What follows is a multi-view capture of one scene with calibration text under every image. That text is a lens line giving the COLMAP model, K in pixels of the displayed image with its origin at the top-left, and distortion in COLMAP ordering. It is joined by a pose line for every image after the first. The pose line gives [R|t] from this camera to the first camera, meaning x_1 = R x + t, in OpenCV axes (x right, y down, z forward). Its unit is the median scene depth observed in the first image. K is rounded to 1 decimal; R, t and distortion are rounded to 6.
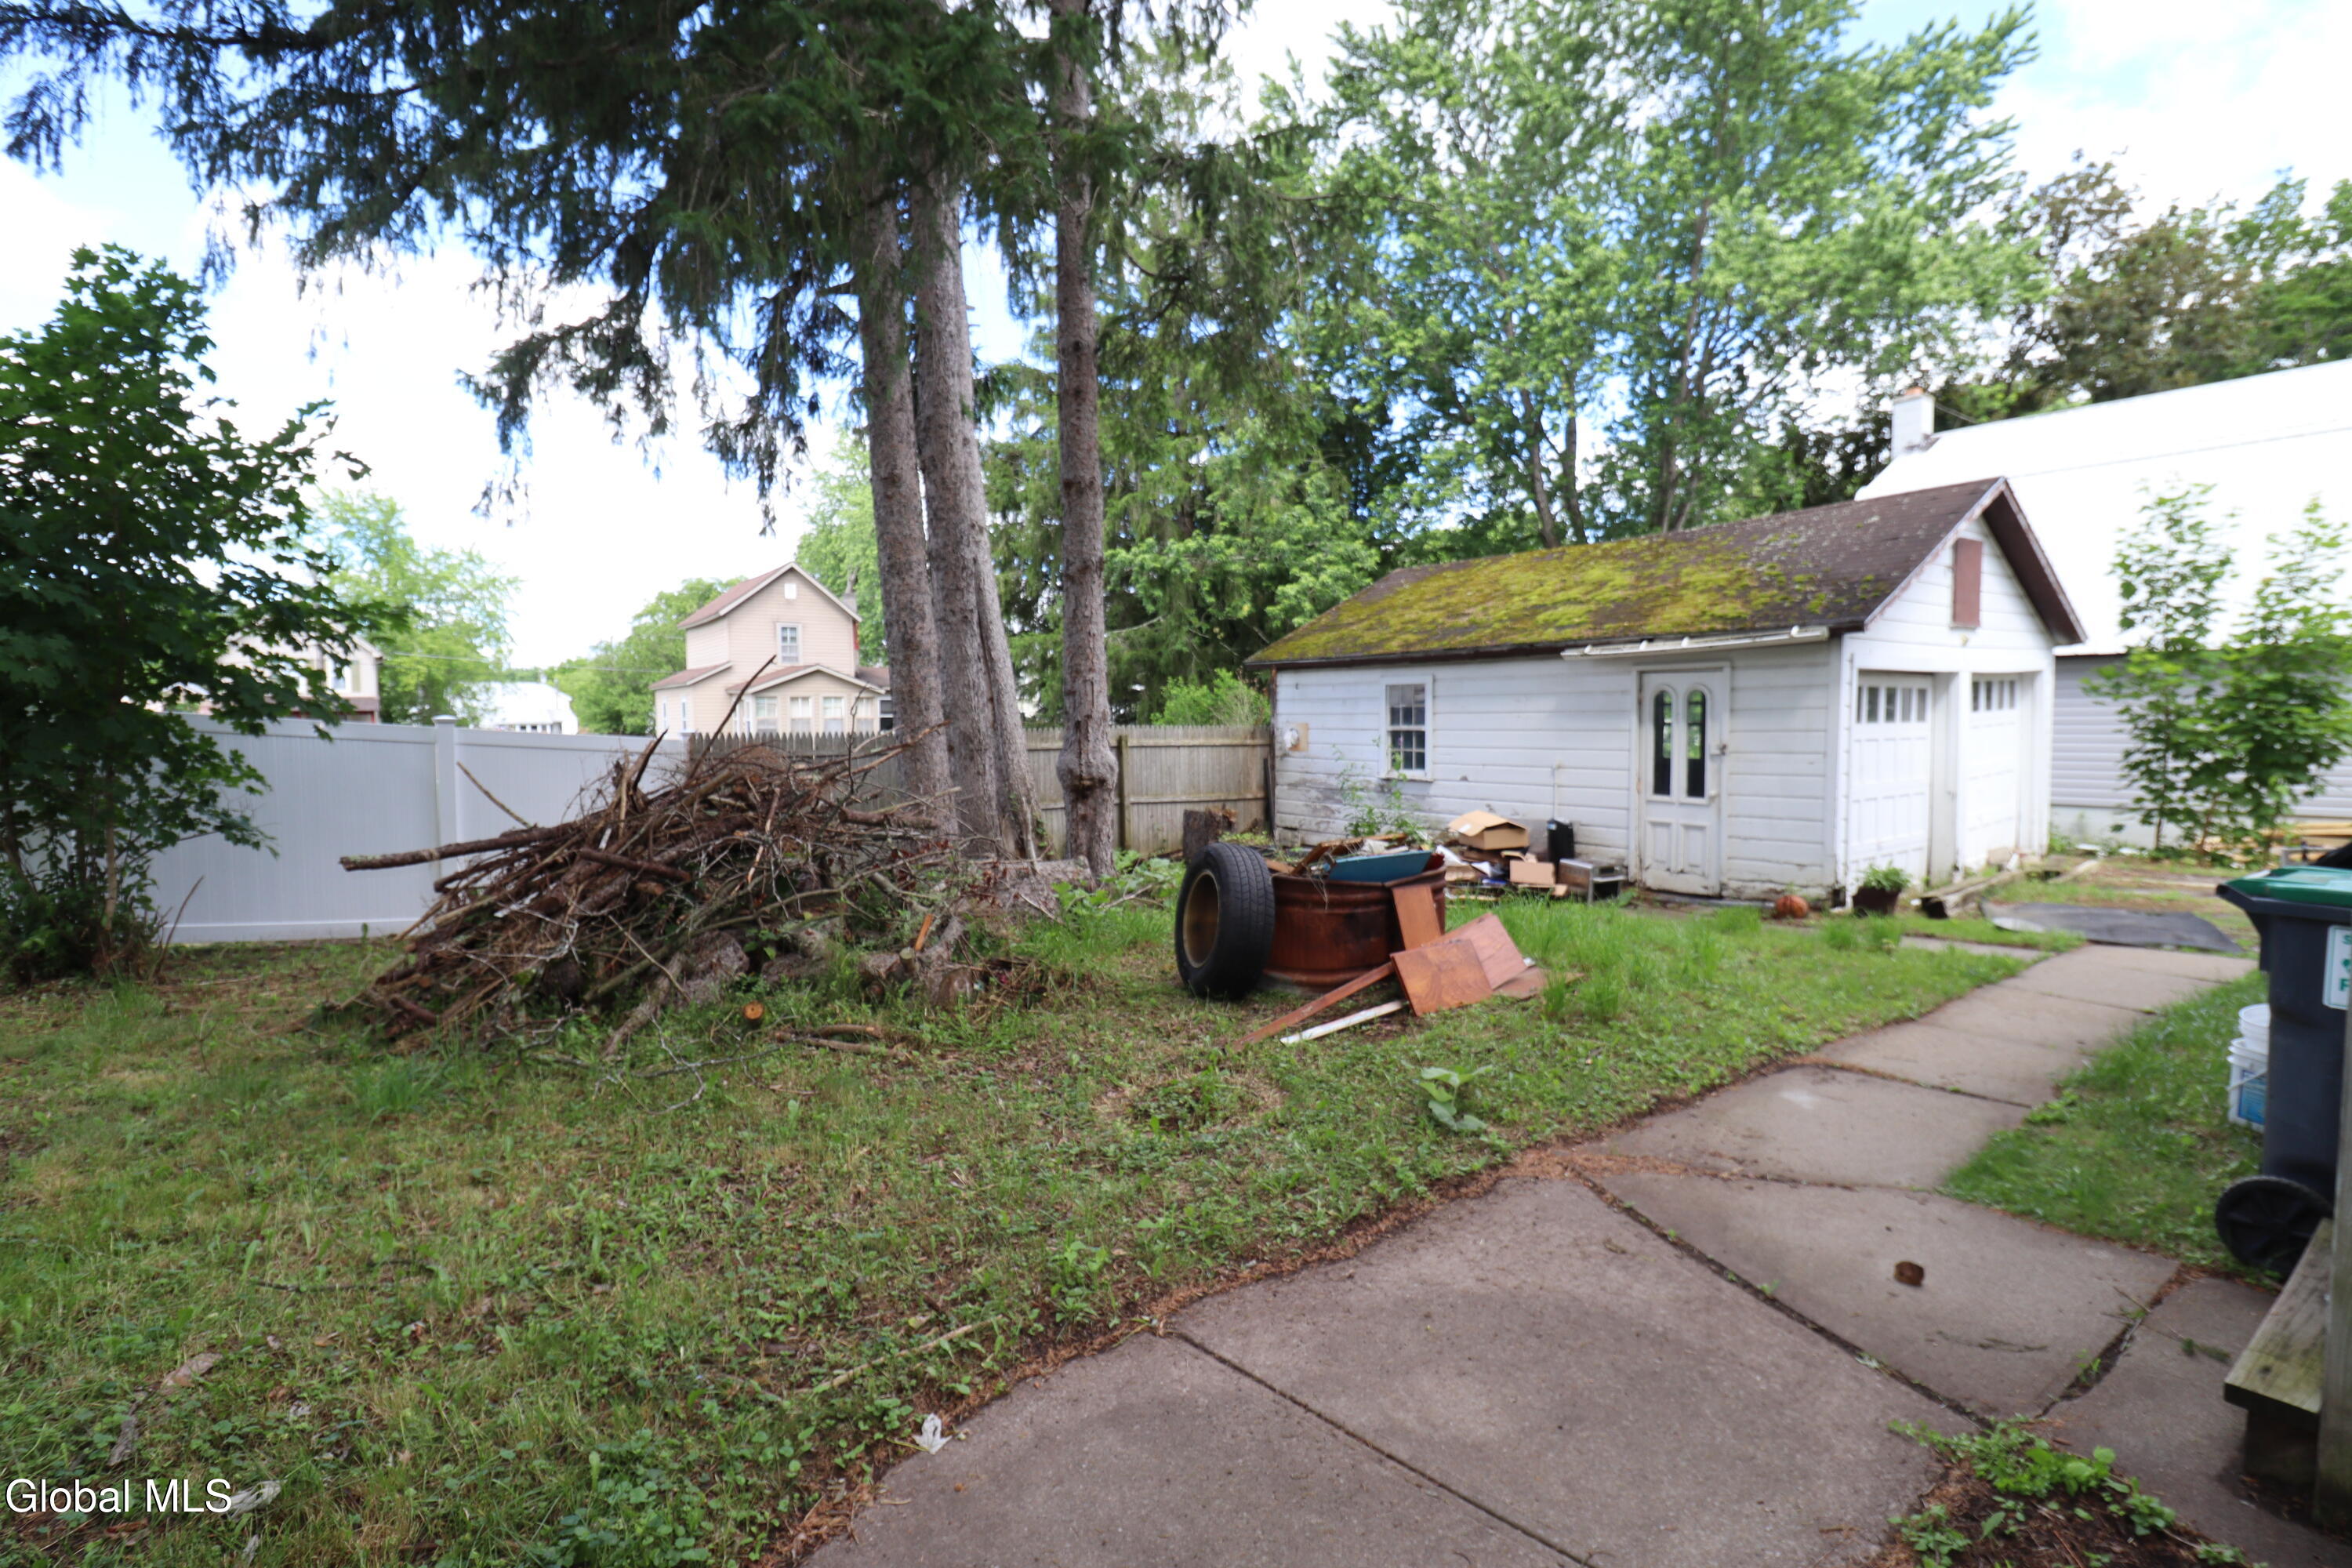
lens RADIAL K [[1107.3, 0, 1176.0], [0, 1107.3, 784.0], [0, 0, 1]] dist [-0.003310, -0.000439]
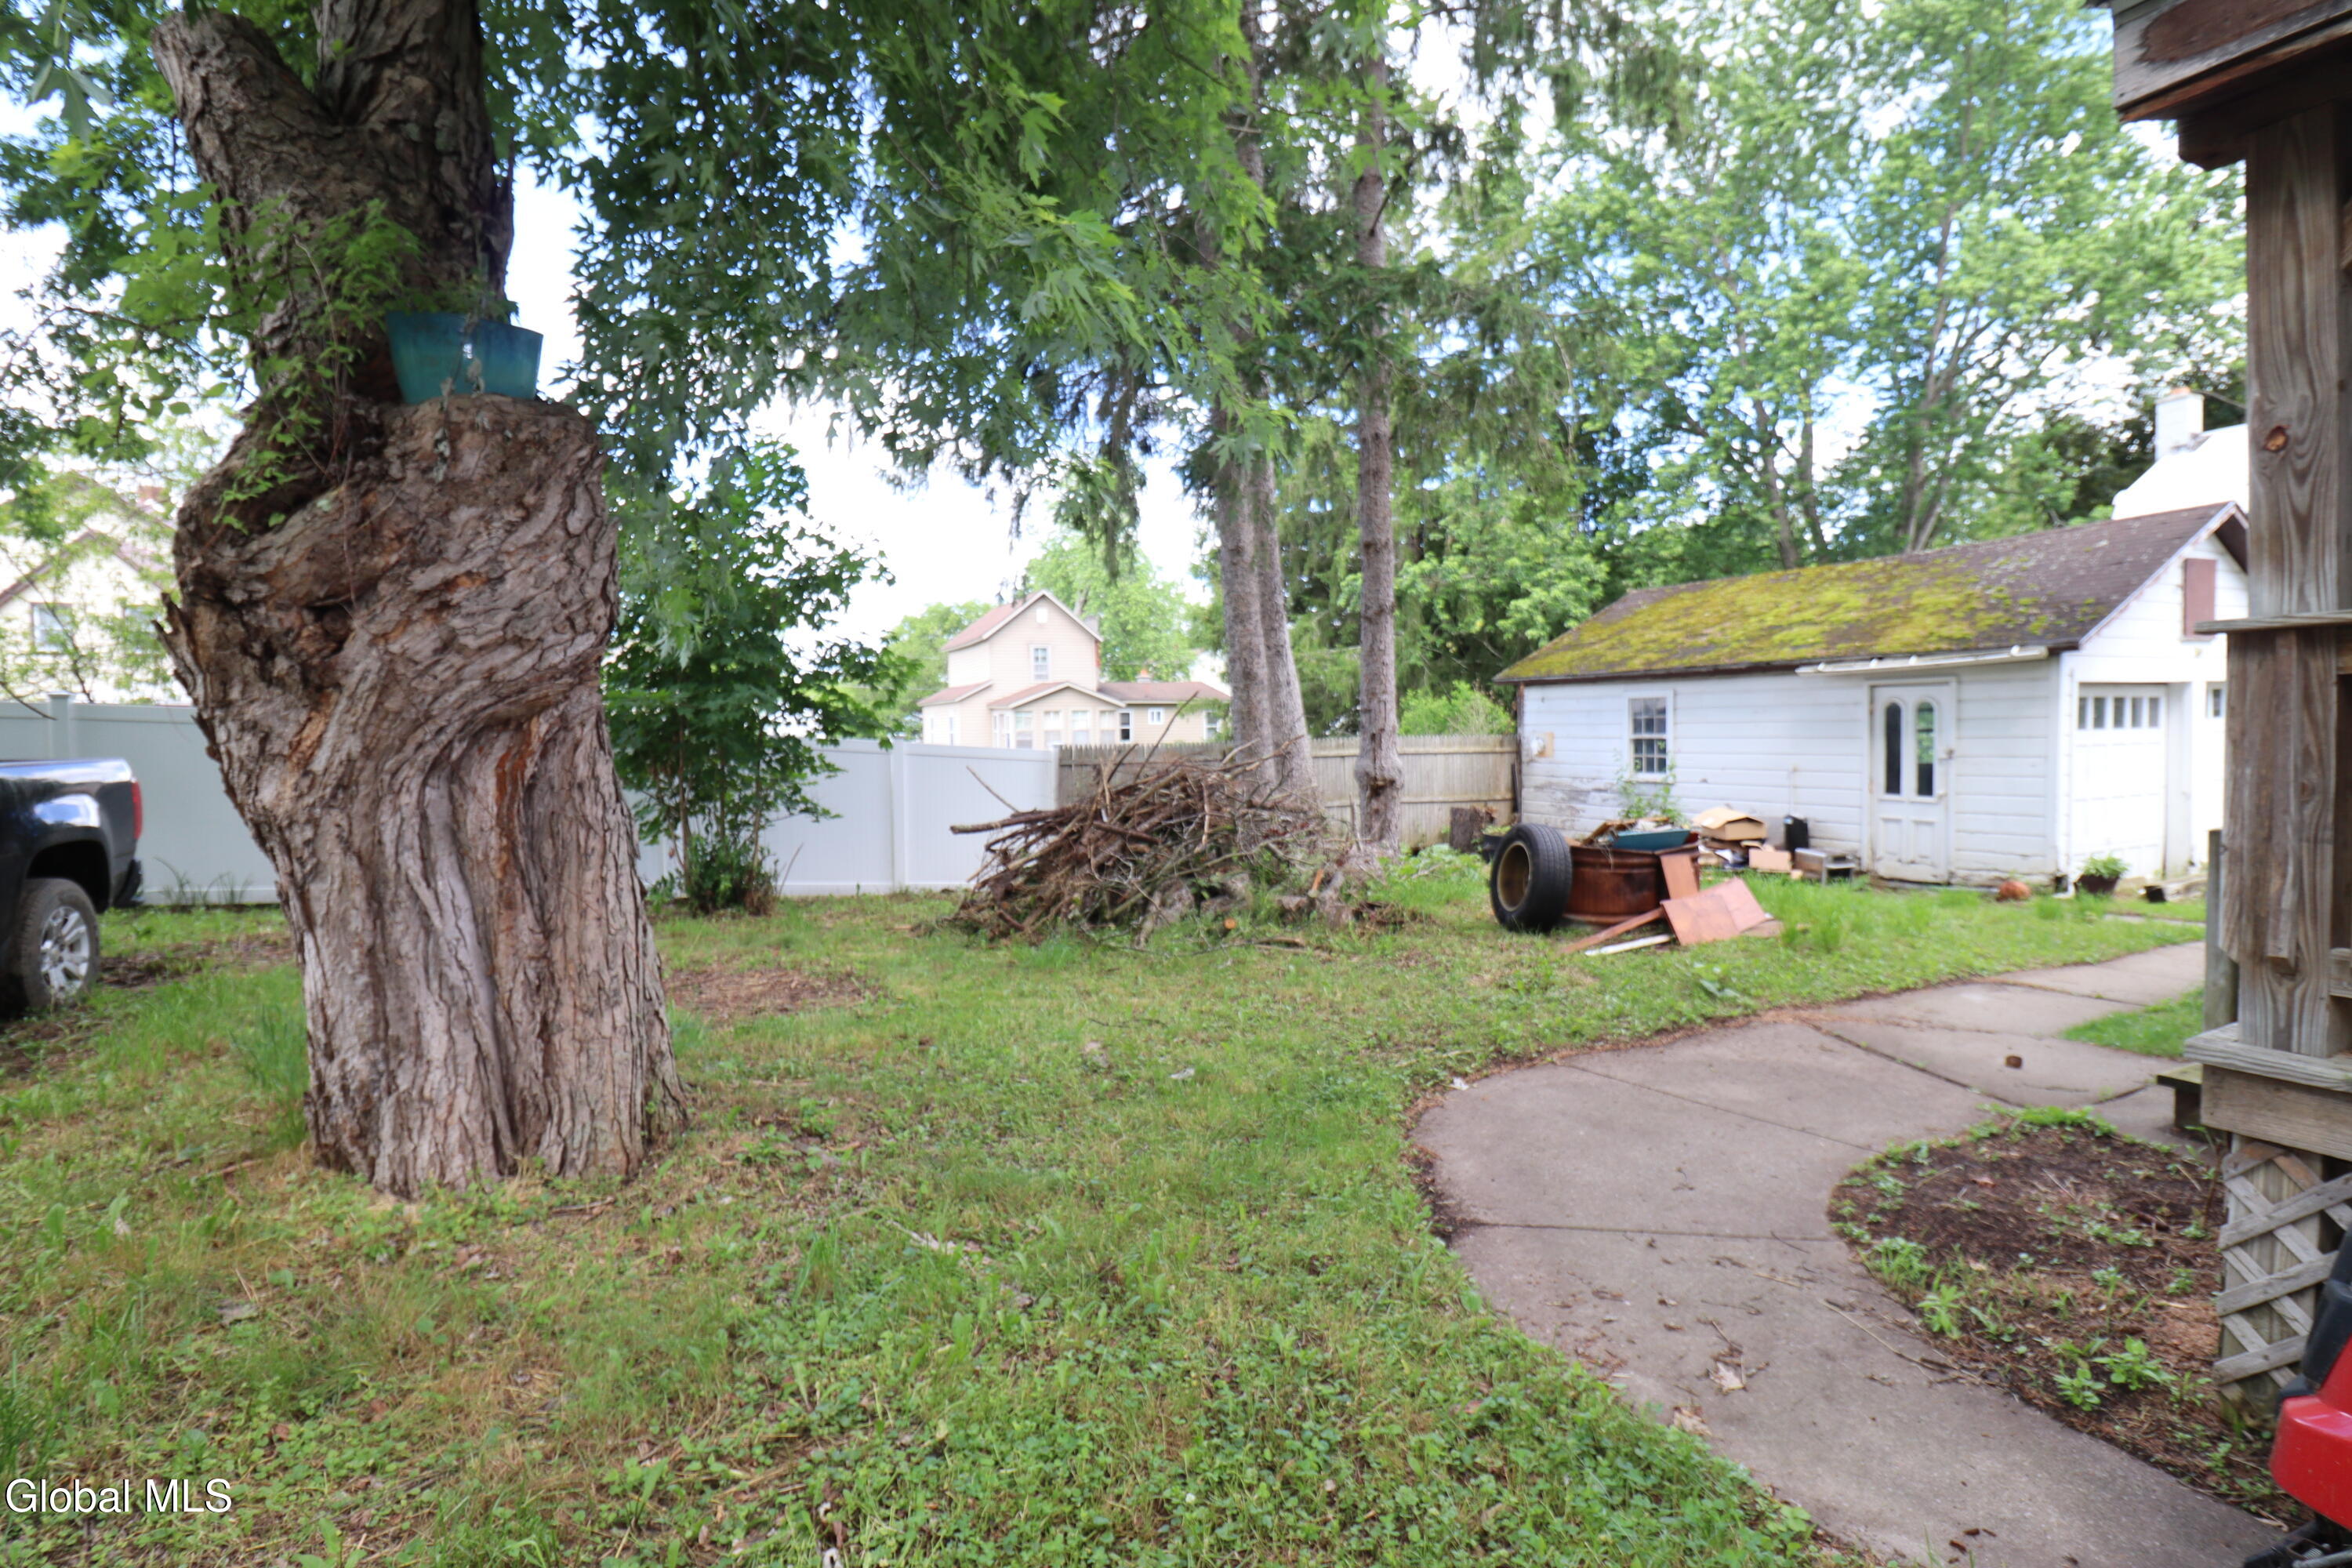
lens RADIAL K [[1091.0, 0, 1176.0], [0, 1091.0, 784.0], [0, 0, 1]] dist [0.002401, -0.015034]
pose [[0.982828, 0.000602, -0.184522, -0.076843], [-0.001918, 0.999974, -0.006953, 0.008740], [0.184513, 0.007187, 0.982804, -0.232061]]
